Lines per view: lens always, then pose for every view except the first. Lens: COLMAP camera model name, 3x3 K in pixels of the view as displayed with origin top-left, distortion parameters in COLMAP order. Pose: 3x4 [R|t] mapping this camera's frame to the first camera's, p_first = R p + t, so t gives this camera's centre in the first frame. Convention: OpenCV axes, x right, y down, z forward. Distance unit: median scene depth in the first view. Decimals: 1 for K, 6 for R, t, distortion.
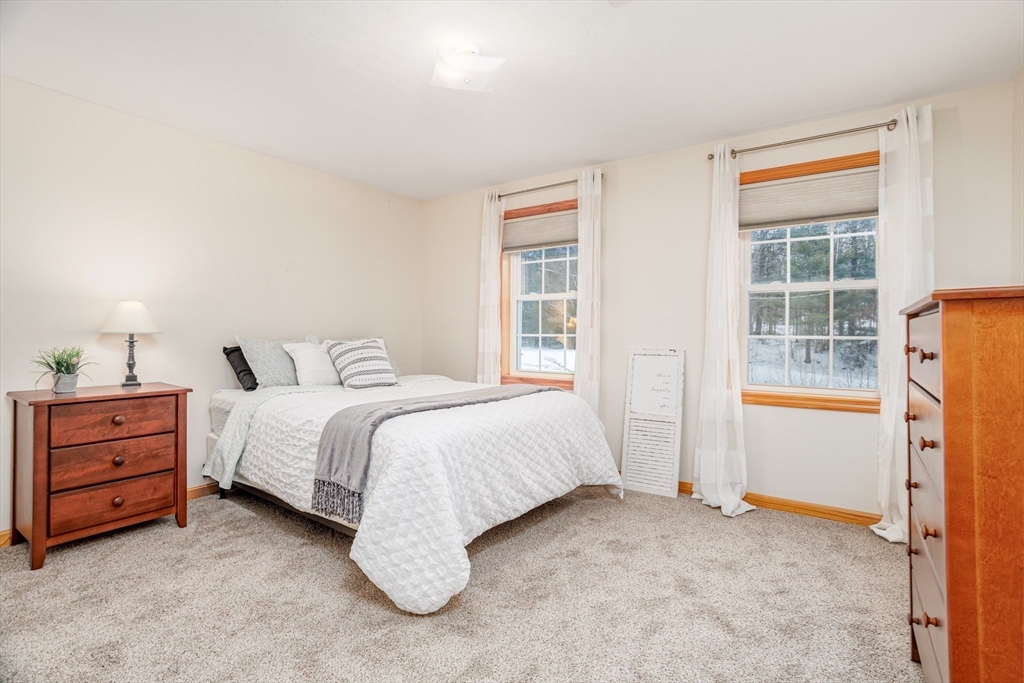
lens RADIAL K [[509.7, 0, 512.9], [0, 509.7, 335.7], [0, 0, 1]] dist [-0.001761, 0.001443]
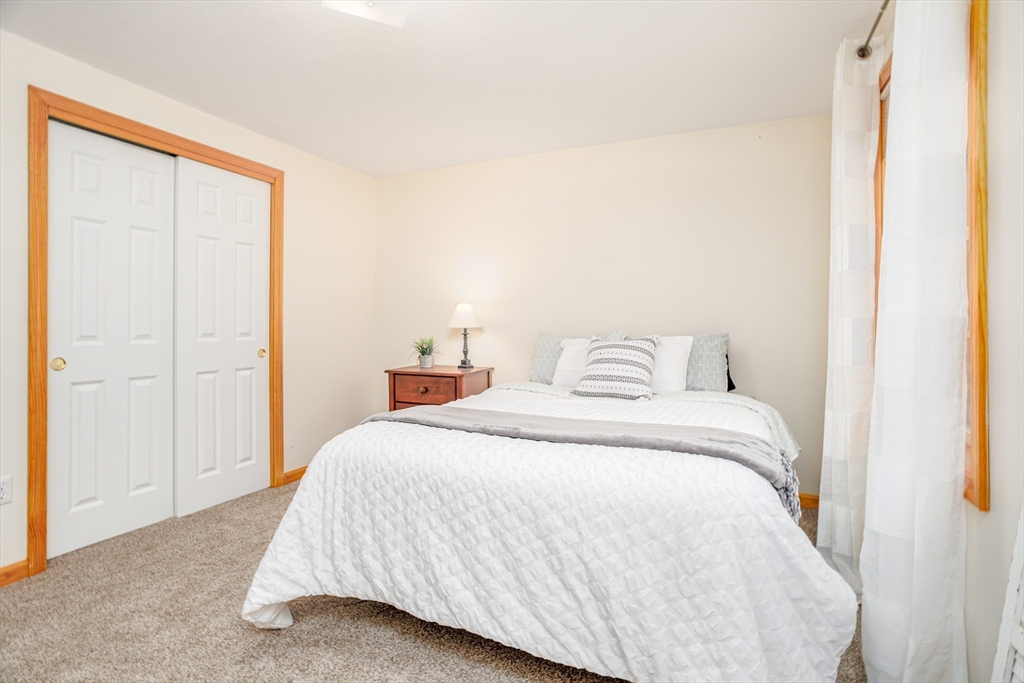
lens RADIAL K [[509.7, 0, 512.7], [0, 509.7, 334.7], [0, 0, 1]] dist [-0.001761, 0.001443]
pose [[0.177041, 0.013902, -0.984105, 0.582670], [-0.006452, 0.999895, 0.012964, -0.005531], [0.984182, 0.004054, 0.177112, 0.899283]]
